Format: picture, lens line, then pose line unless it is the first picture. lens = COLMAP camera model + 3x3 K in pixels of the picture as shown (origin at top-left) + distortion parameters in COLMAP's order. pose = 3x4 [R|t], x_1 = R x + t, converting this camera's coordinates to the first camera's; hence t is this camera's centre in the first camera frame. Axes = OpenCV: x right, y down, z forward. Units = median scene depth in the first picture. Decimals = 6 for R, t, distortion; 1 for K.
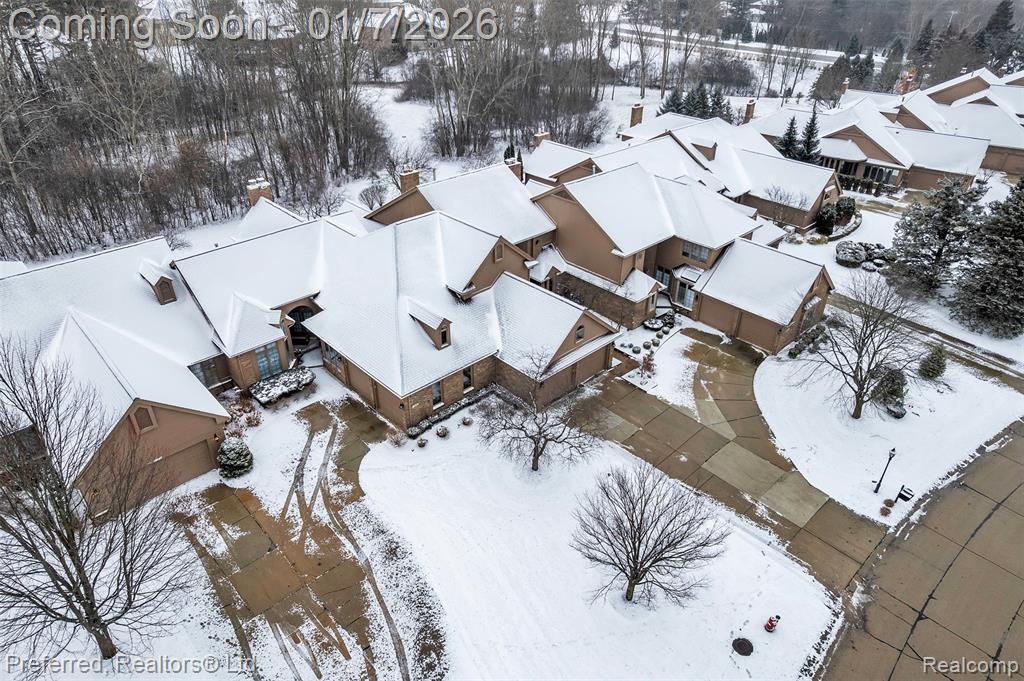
lens RADIAL K [[656.3, 0, 512.9], [0, 656.3, 335.8], [0, 0, 1]] dist [-0.073450, 0.065423]
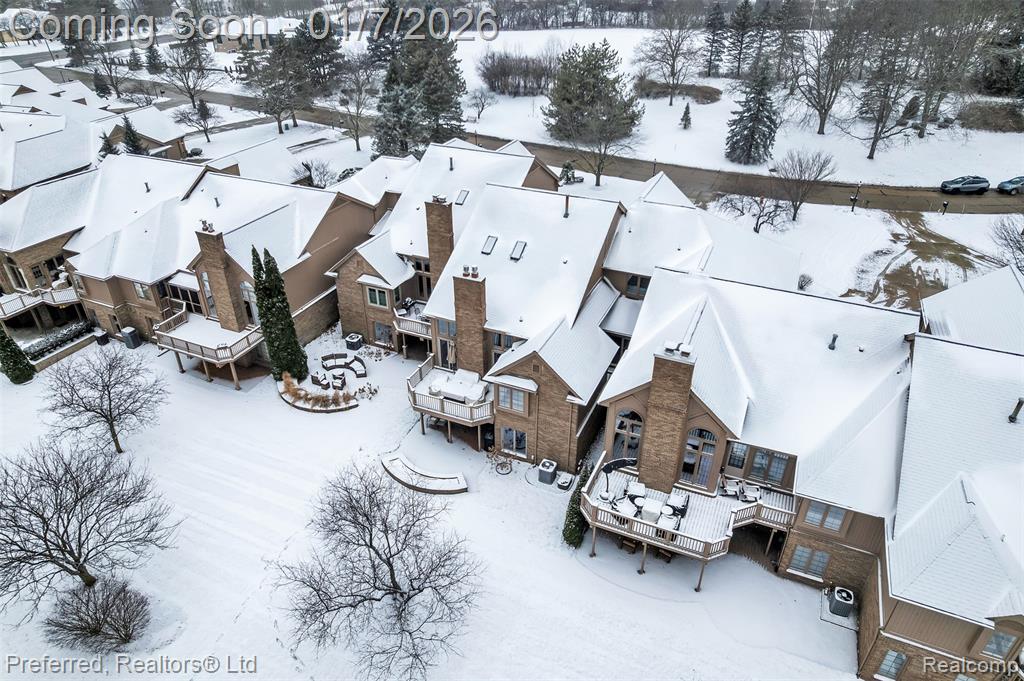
lens RADIAL K [[656.3, 0, 511.3], [0, 656.3, 343.4], [0, 0, 1]] dist [-0.073450, 0.065423]
pose [[-0.382193, -0.487455, 0.785058, -1.166479], [0.476815, 0.623698, 0.619393, -0.970041], [-0.791565, 0.611056, -0.005947, 1.719042]]
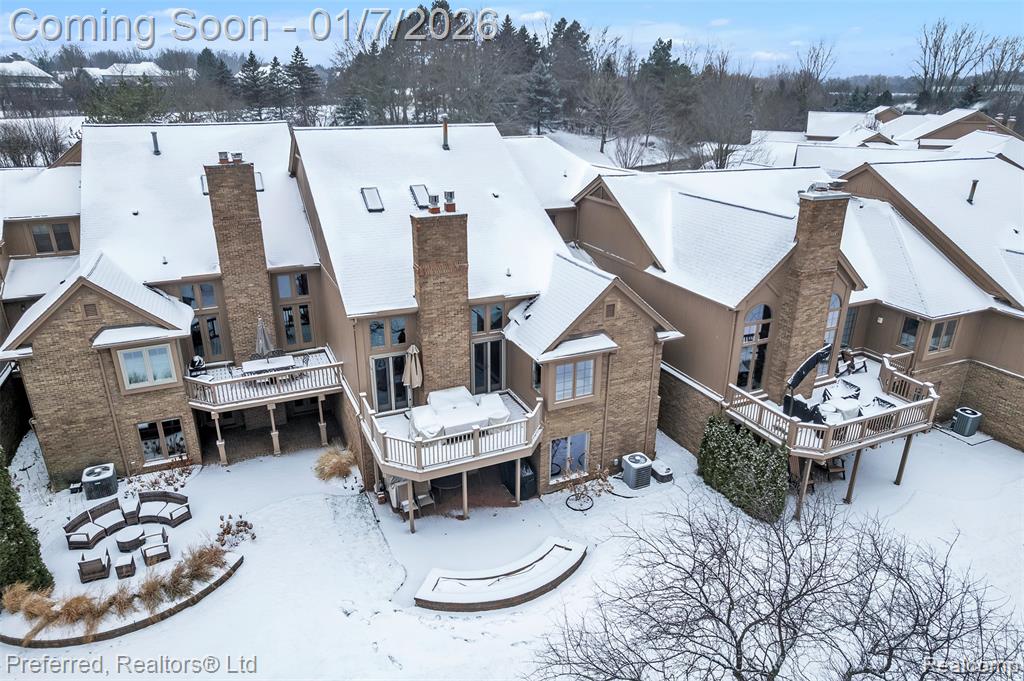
lens RADIAL K [[656.3, 0, 512.7], [0, 656.3, 344.4], [0, 0, 1]] dist [-0.073450, 0.065423]
pose [[-0.944304, -0.130538, 0.302074, -0.534437], [0.161430, 0.616154, 0.770905, -0.804453], [-0.286757, 0.776733, -0.560764, 2.115331]]
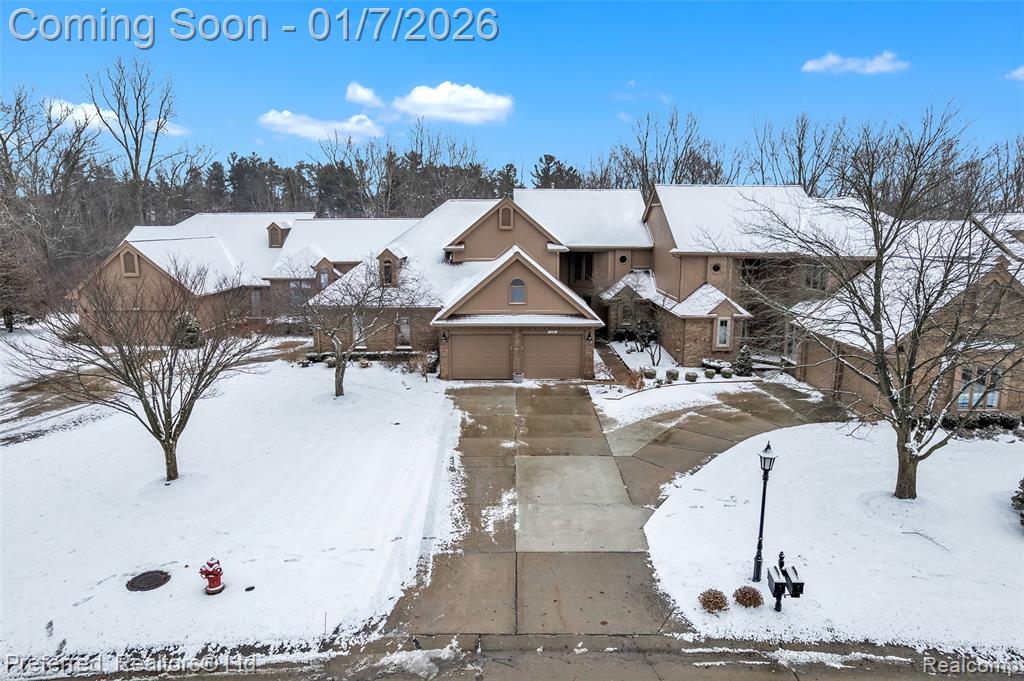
lens RADIAL K [[656.3, 0, 514.6], [0, 656.3, 331.9], [0, 0, 1]] dist [-0.073450, 0.065423]
pose [[0.732372, 0.109699, -0.672010, 0.726614], [-0.349974, 0.907240, -0.233312, 0.255853], [0.584080, 0.406057, 0.702829, 0.584100]]
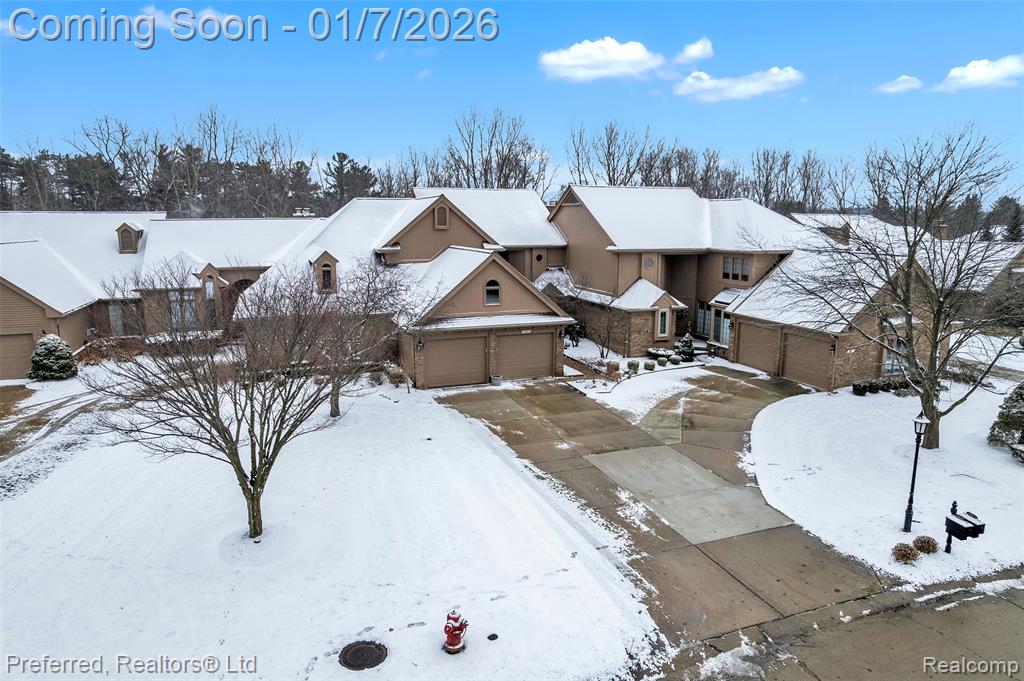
lens RADIAL K [[656.3, 0, 512.6], [0, 656.3, 331.5], [0, 0, 1]] dist [-0.073450, 0.065423]
pose [[0.922219, 0.059577, -0.382051, 0.484007], [-0.196130, 0.923593, -0.329406, 0.326828], [0.333235, 0.378717, 0.863440, 0.466159]]
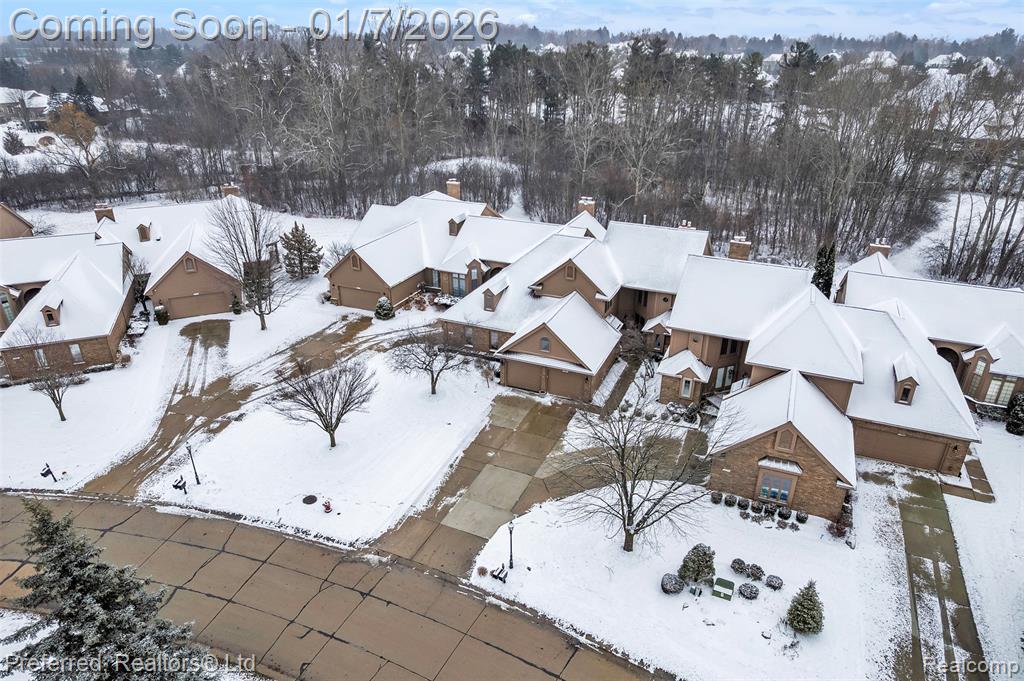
lens RADIAL K [[656.3, 0, 515.7], [0, 656.3, 340.3], [0, 0, 1]] dist [-0.073450, 0.065423]
pose [[0.392091, 0.383820, -0.836031, 1.281885], [-0.477906, 0.861528, 0.171392, -0.224688], [0.786048, 0.332342, 0.521227, 0.398883]]
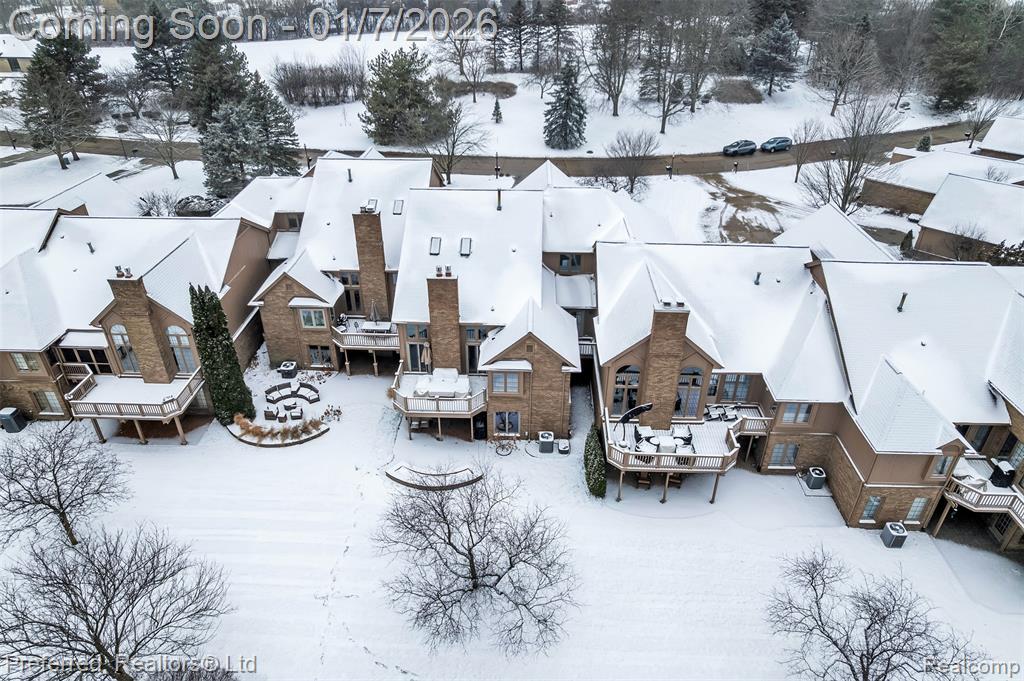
lens RADIAL K [[656.3, 0, 511.3], [0, 656.3, 346.0], [0, 0, 1]] dist [-0.073450, 0.065423]
pose [[-0.699152, -0.379286, 0.606076, -1.048669], [0.365400, 0.539073, 0.758870, -1.138596], [-0.614548, 0.752026, -0.238303, 1.974689]]
